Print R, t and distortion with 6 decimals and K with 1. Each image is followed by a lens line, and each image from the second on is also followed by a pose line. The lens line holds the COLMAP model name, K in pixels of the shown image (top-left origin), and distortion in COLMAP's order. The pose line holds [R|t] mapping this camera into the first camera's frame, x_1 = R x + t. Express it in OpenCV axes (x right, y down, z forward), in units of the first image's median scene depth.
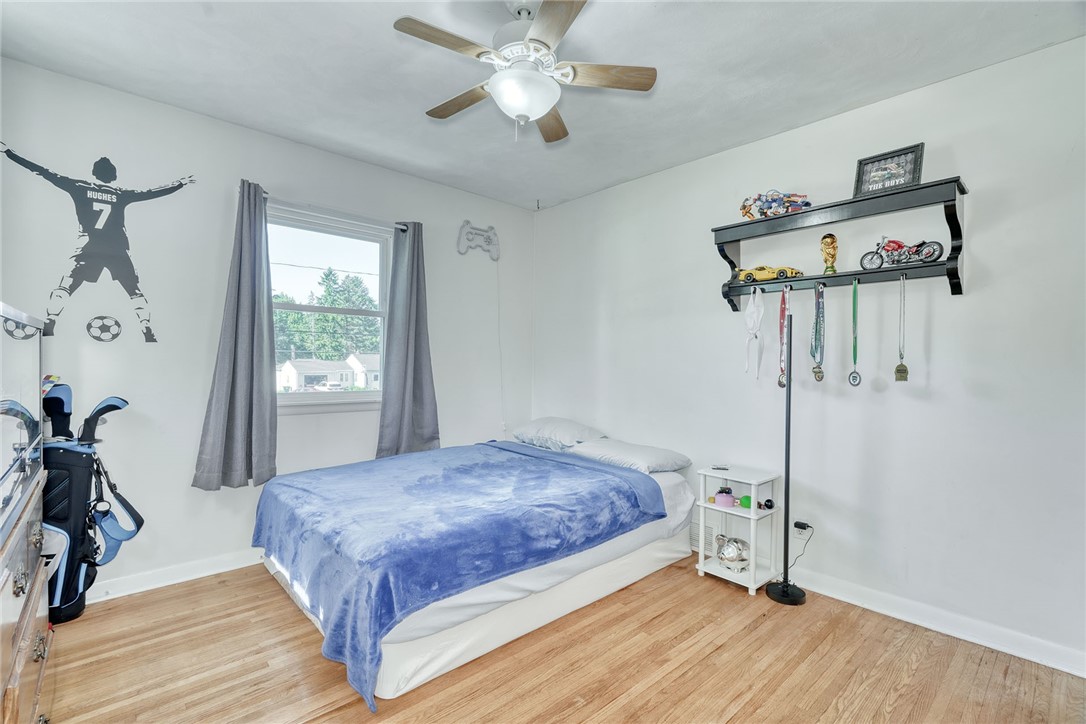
lens RADIAL K [[504.1, 0, 541.6], [0, 504.1, 364.1], [0, 0, 1]] dist [0.000158, 0.000768]
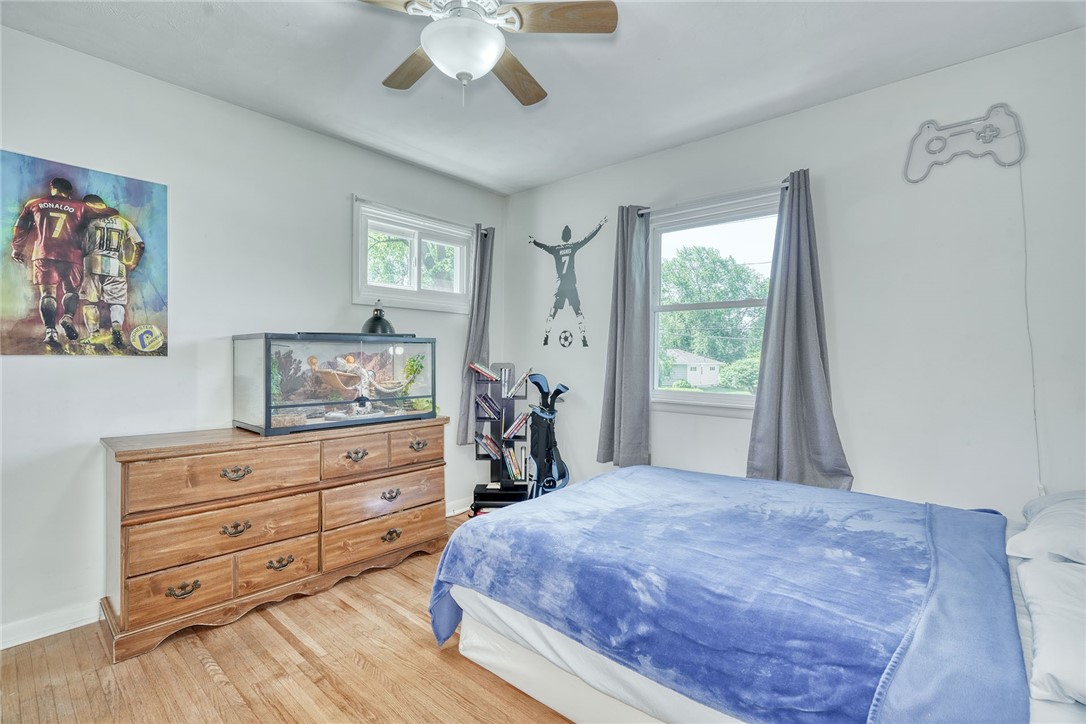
lens RADIAL K [[504.1, 0, 541.6], [0, 504.1, 364.1], [0, 0, 1]] dist [0.000158, 0.000768]
pose [[0.092983, -0.005244, -0.995654, 0.631340], [-0.015404, 0.999859, -0.006704, 0.016567], [0.995548, 0.015960, 0.092889, 0.795027]]
